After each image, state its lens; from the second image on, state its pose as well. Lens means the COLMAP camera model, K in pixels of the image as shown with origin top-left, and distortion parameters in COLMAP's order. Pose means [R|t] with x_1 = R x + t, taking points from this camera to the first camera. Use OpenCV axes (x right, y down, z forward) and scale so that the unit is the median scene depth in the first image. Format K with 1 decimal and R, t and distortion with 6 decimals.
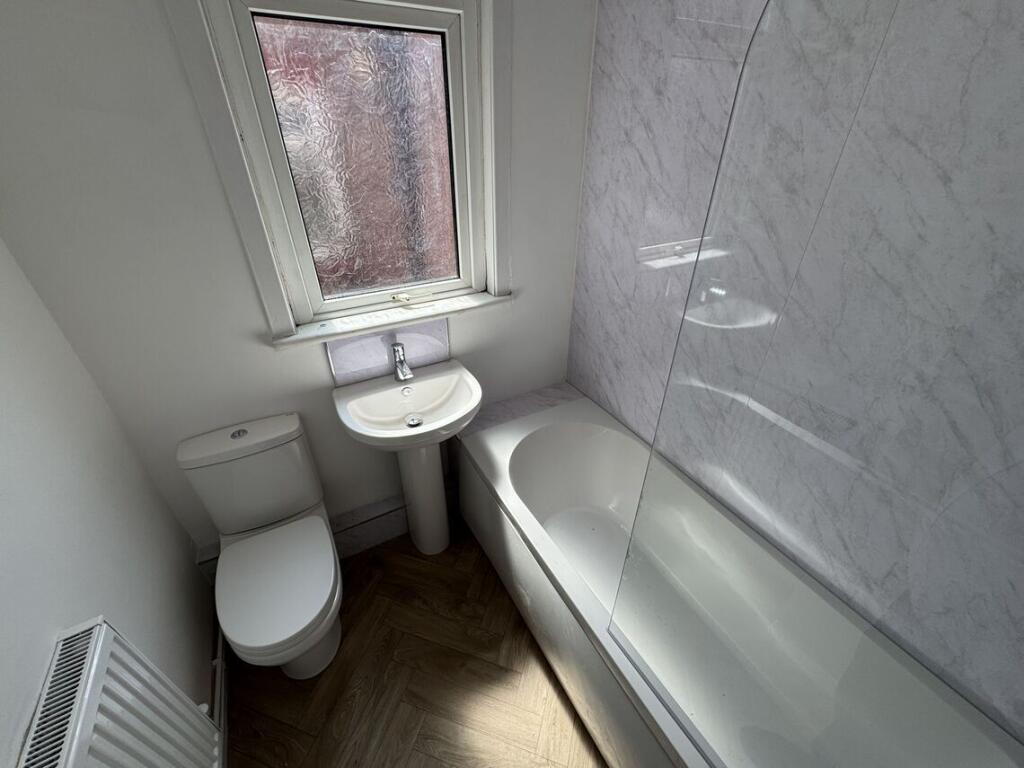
lens RADIAL K [[406.8, 0, 510.3], [0, 406.8, 383.7], [0, 0, 1]] dist [-0.003846, 0.000533]
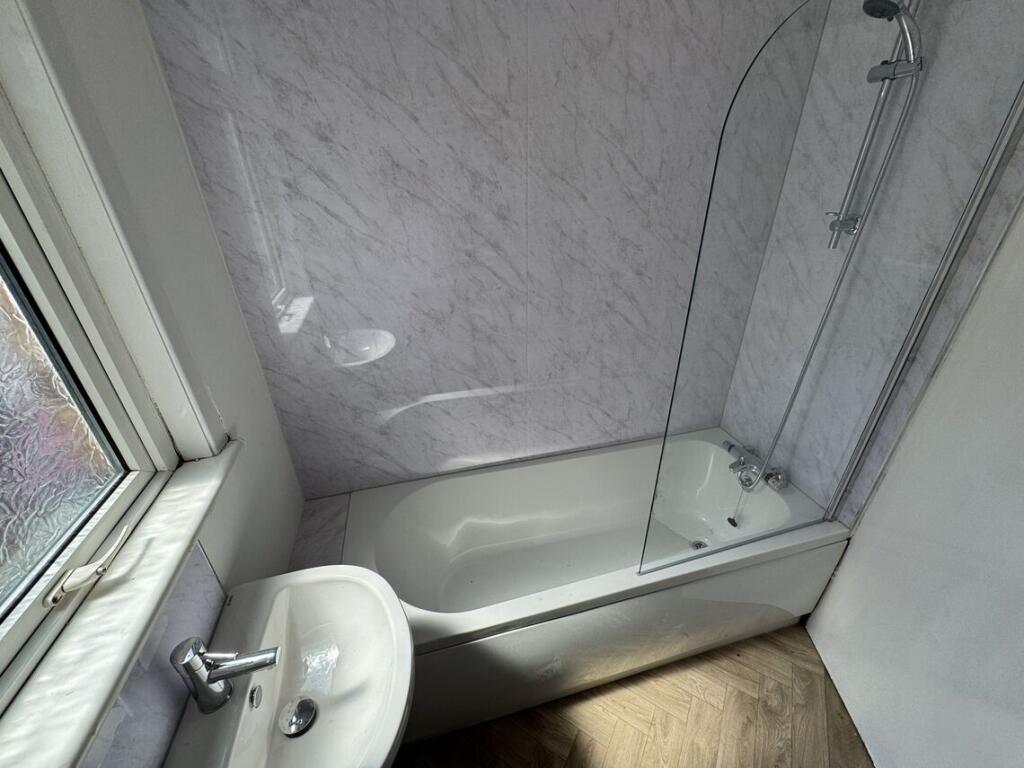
lens RADIAL K [[406.8, 0, 513.2], [0, 406.8, 382.8], [0, 0, 1]] dist [-0.003846, 0.000533]
pose [[0.246769, -0.461538, 0.852108, -0.471083], [0.535031, 0.798026, 0.277301, -0.284962], [-0.807989, 0.387475, 0.443865, 0.429760]]
